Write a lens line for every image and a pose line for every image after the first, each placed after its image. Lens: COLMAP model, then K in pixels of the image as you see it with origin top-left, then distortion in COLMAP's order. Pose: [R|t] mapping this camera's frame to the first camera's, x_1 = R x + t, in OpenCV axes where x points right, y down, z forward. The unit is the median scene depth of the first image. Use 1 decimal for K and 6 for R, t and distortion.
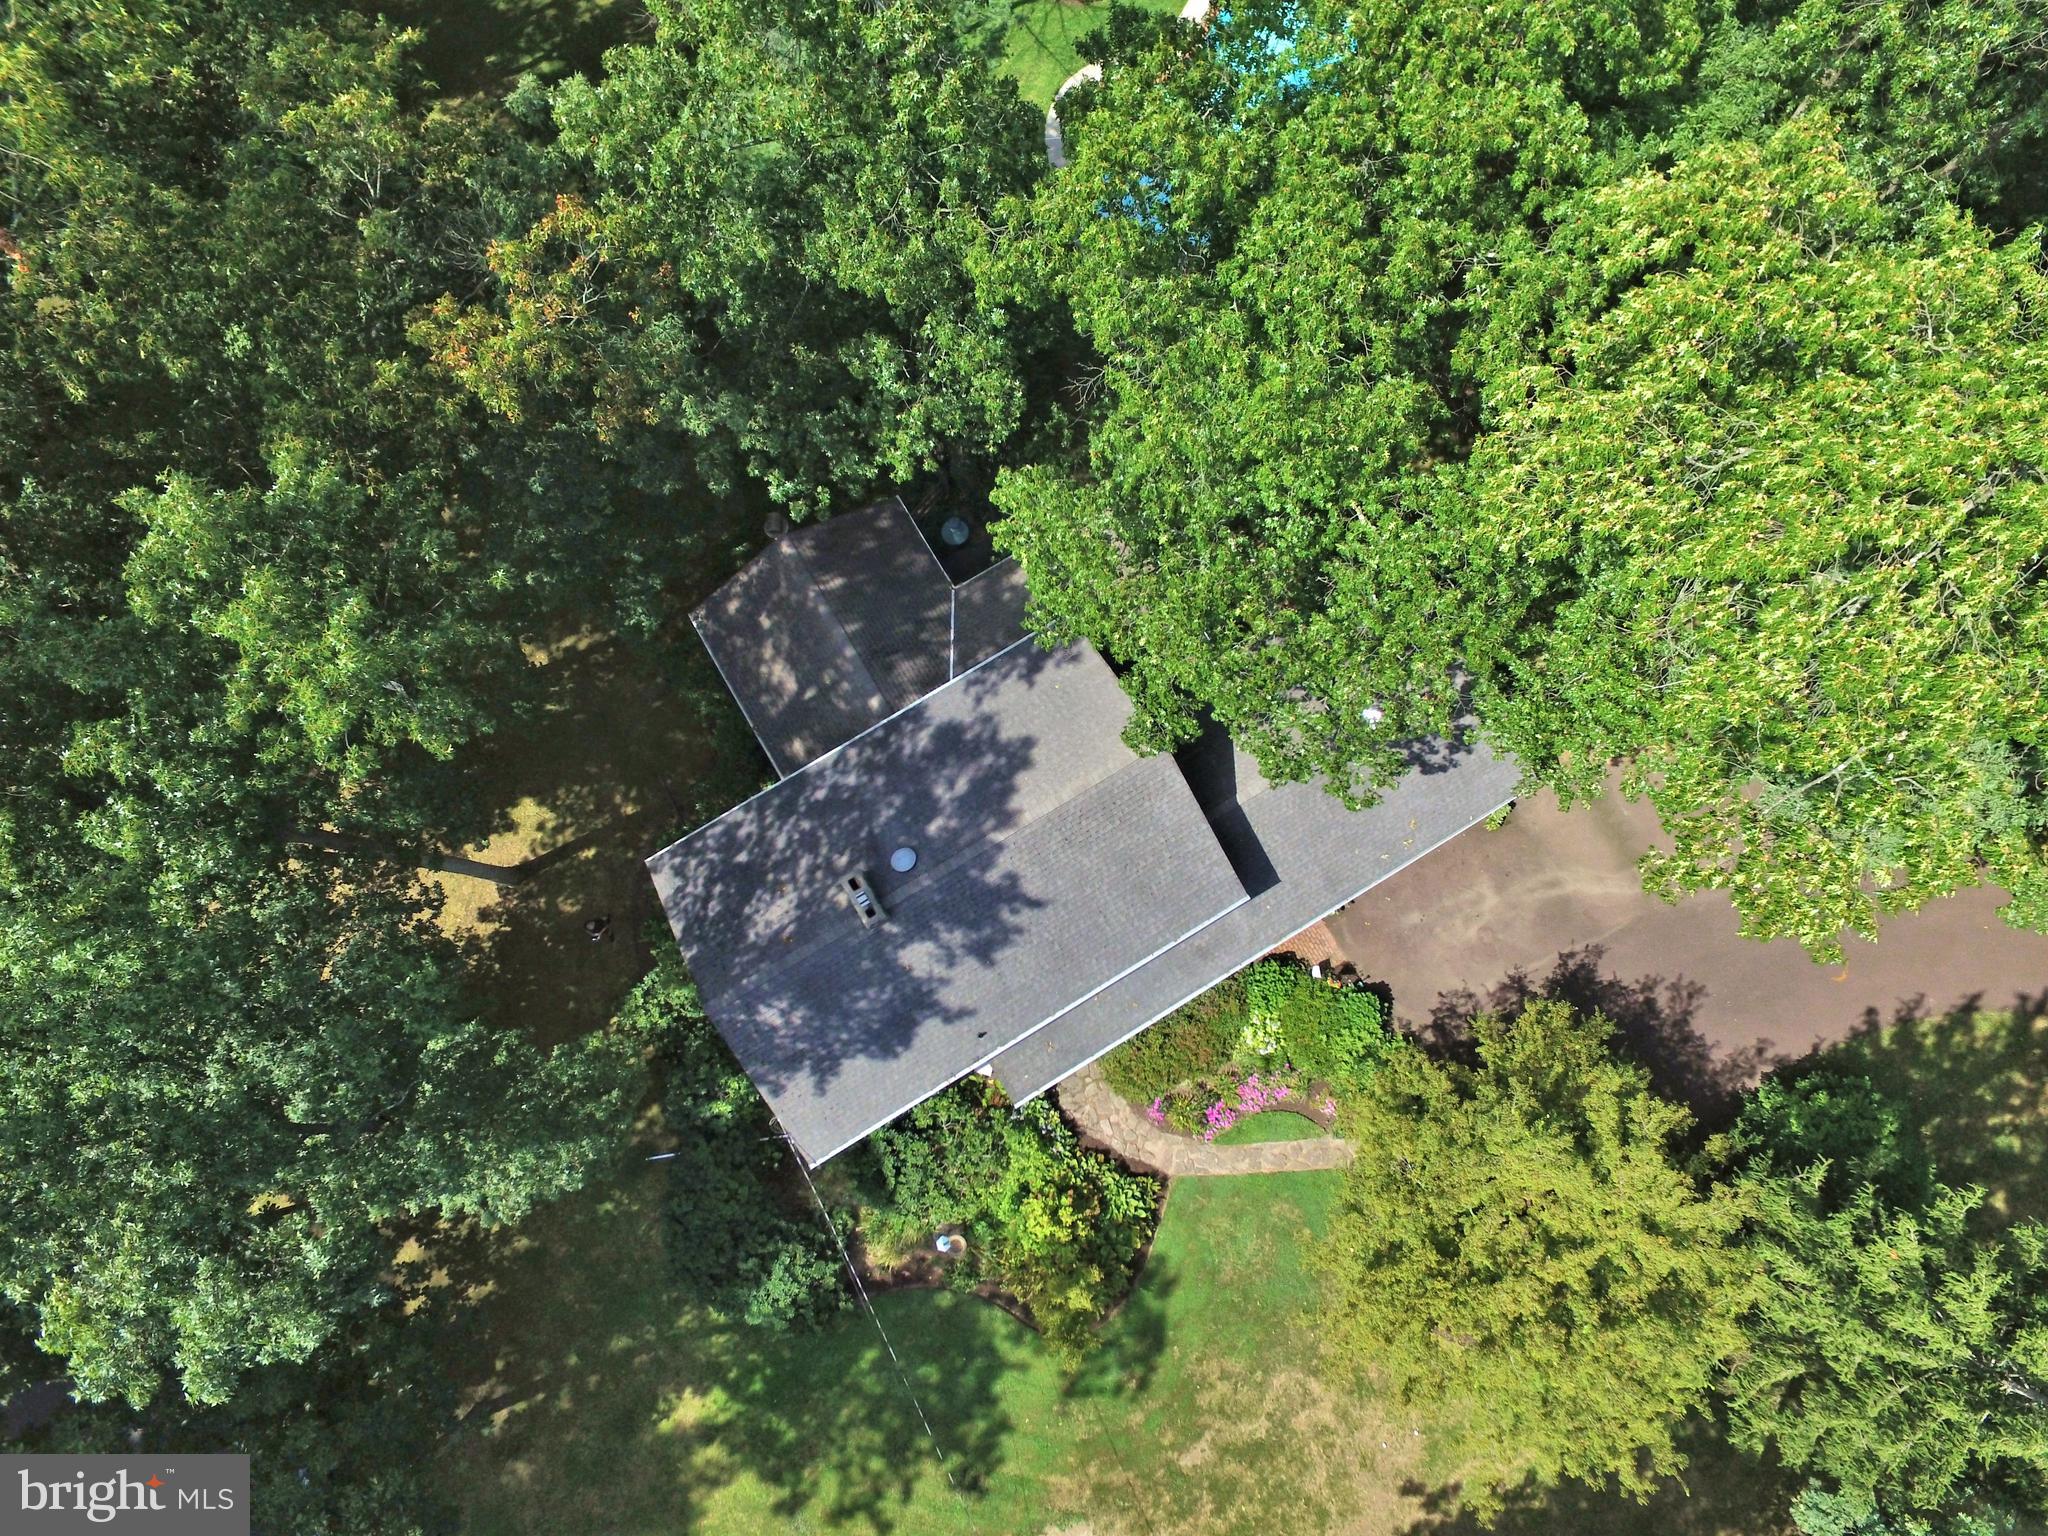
lens RADIAL K [[1196.1, 0, 1019.3], [0, 1196.1, 771.6], [0, 0, 1]] dist [-0.009774, 0.014440]
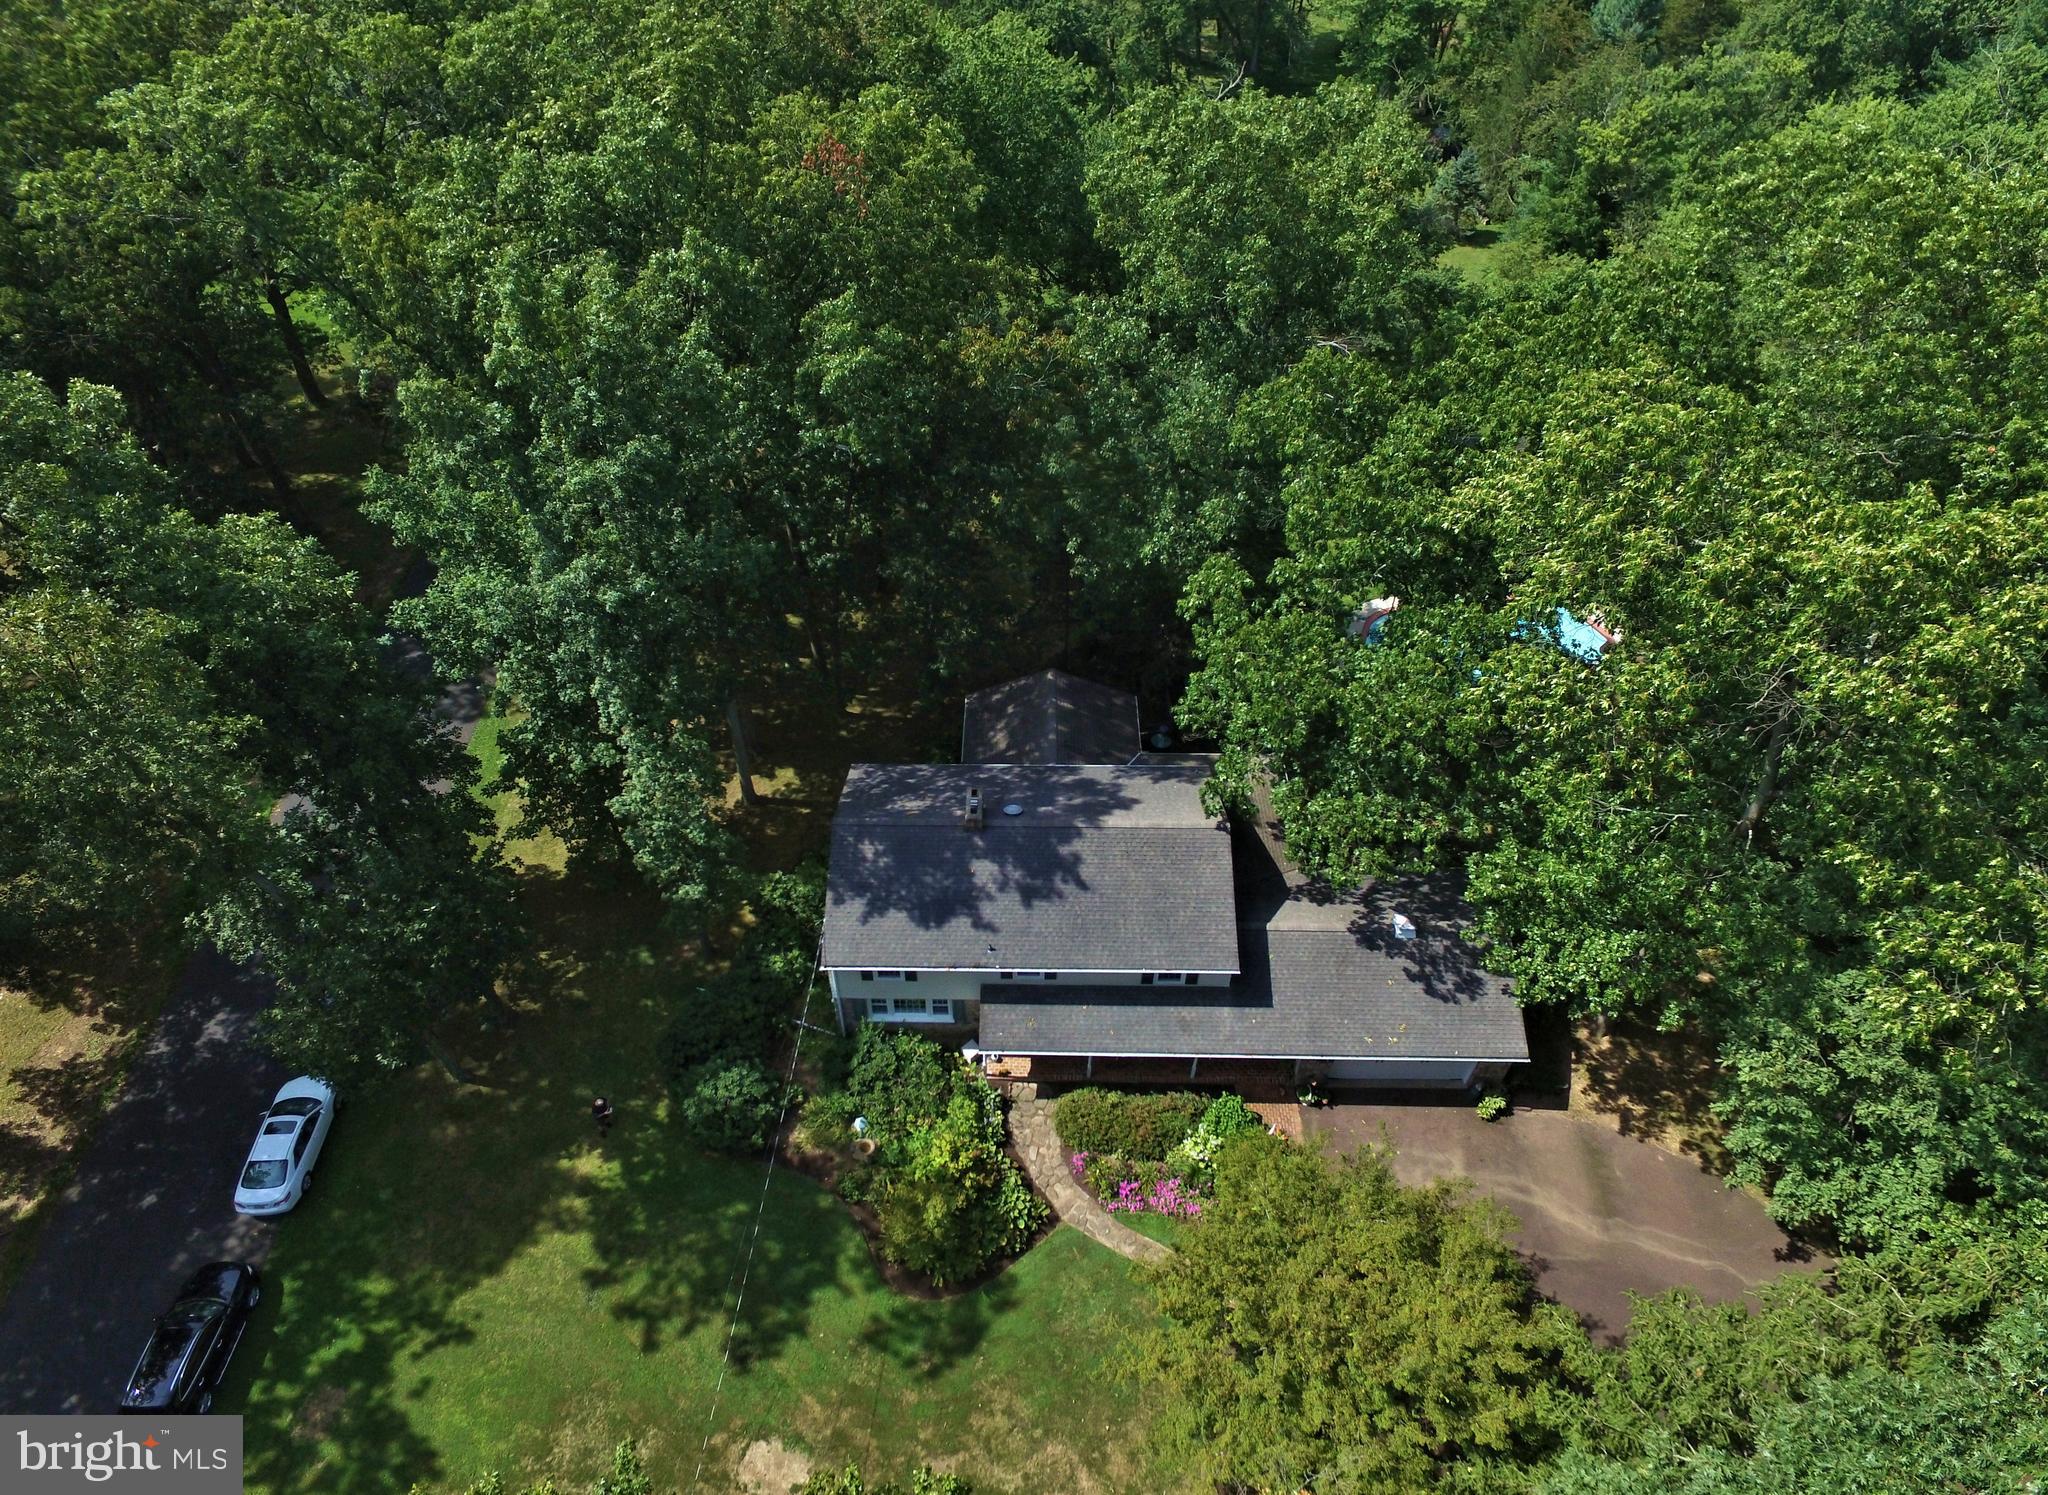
lens RADIAL K [[1205.6, 0, 972.2], [0, 1205.6, 747.1], [0, 0, 1]] dist [-0.019310, -0.003229]
pose [[0.840784, 0.385955, -0.379633, 0.313855], [-0.536118, 0.691046, -0.484801, 0.628589], [0.075232, 0.611141, 0.787938, -0.111037]]
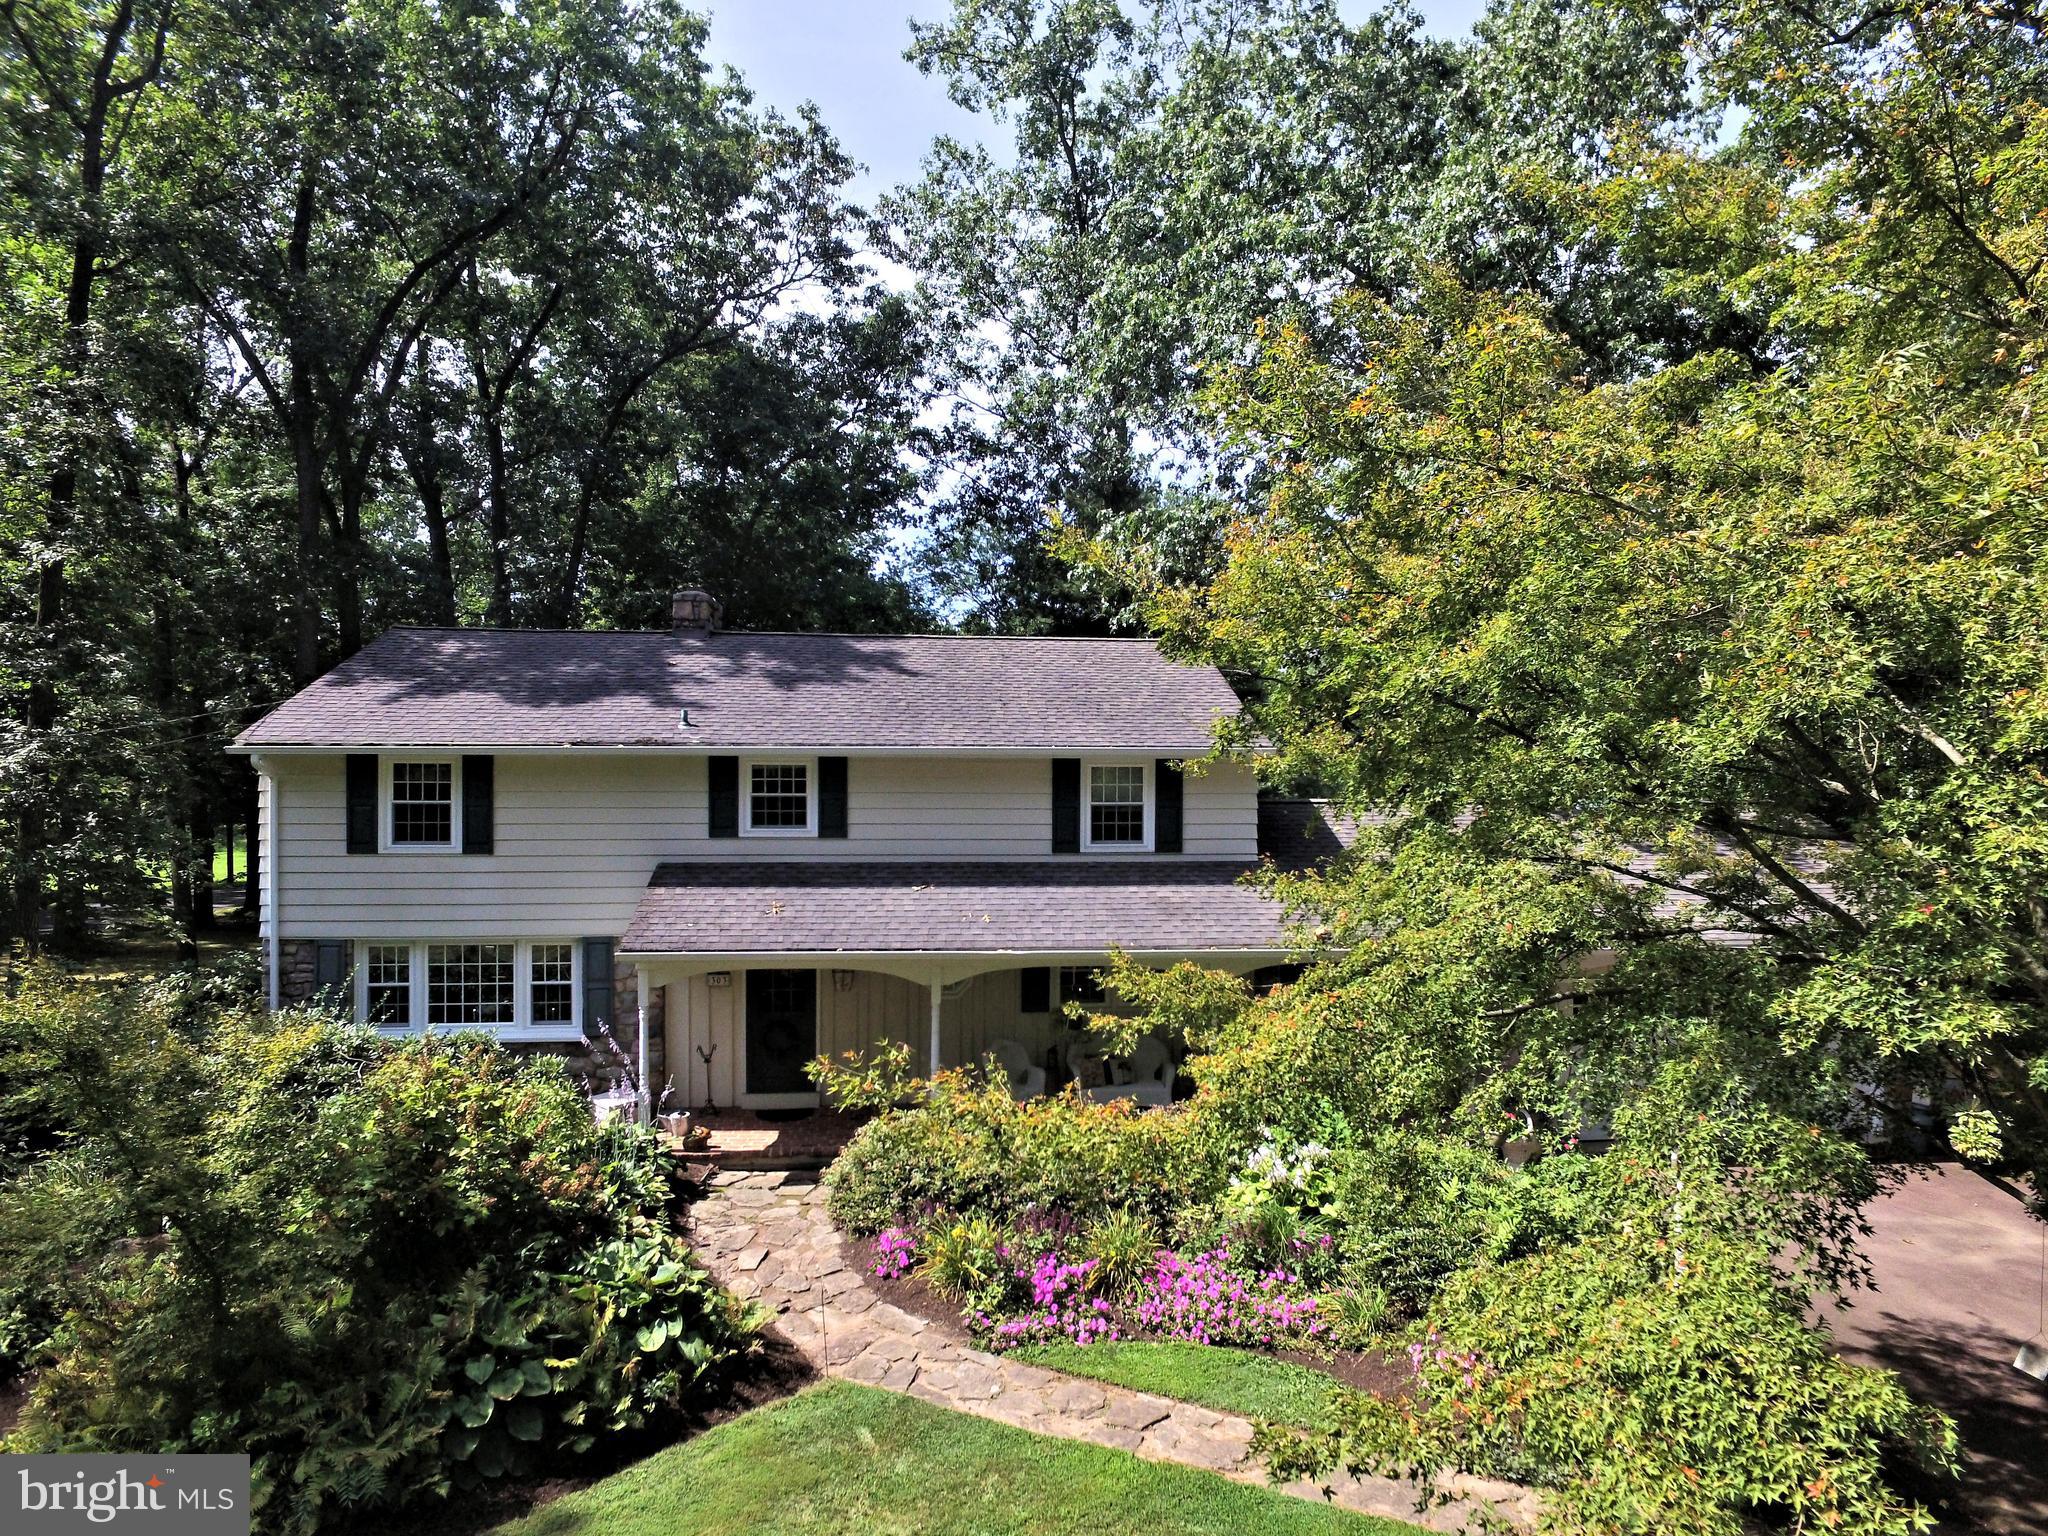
lens RADIAL K [[1196.1, 0, 1039.3], [0, 1196.1, 780.4], [0, 0, 1]] dist [-0.009774, 0.014440]
pose [[0.903441, 0.031090, -0.427583, 0.298101], [-0.427228, 0.148183, -0.891918, 0.562478], [0.035631, 0.988471, 0.147157, 0.860974]]
